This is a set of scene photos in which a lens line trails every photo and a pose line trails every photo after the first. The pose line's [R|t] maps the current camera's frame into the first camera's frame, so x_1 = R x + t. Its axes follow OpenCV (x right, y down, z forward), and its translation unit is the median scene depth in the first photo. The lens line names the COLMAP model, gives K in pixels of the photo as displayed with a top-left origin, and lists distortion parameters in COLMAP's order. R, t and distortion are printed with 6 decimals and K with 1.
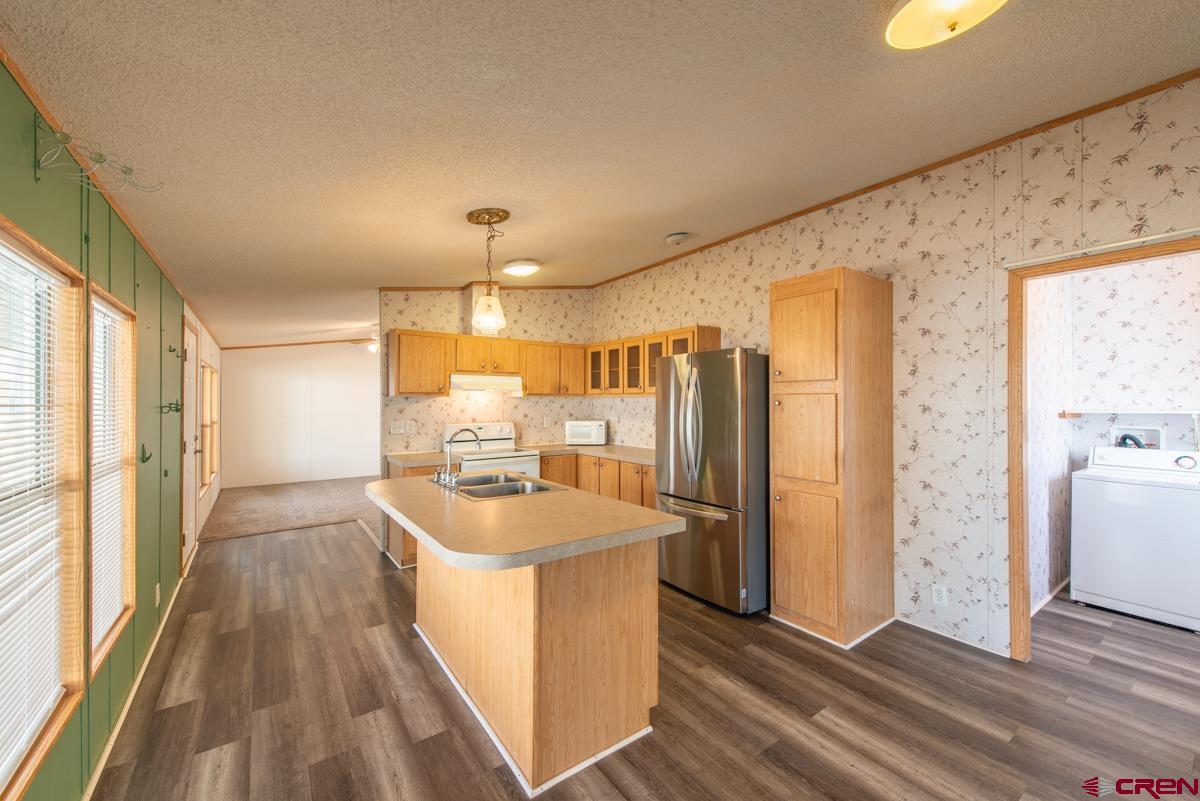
lens RADIAL K [[467.2, 0, 600.0], [0, 467.2, 400.5], [0, 0, 1]] dist [0.014916, -0.004453]
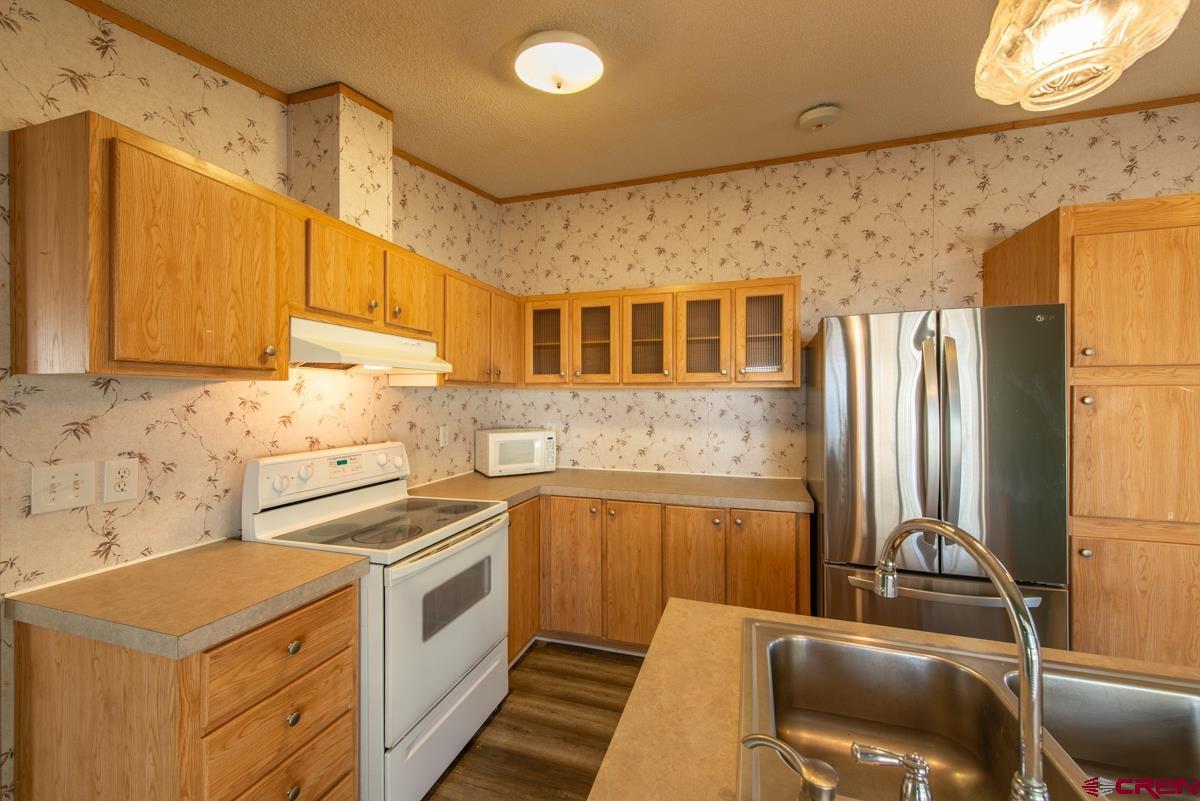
lens RADIAL K [[467.2, 0, 600.0], [0, 467.2, 400.5], [0, 0, 1]] dist [0.014916, -0.004453]
pose [[0.806615, -0.001520, 0.591075, -0.359126], [-0.003830, 0.999962, 0.007798, 0.002351], [-0.591064, -0.008554, 0.806579, 0.613942]]
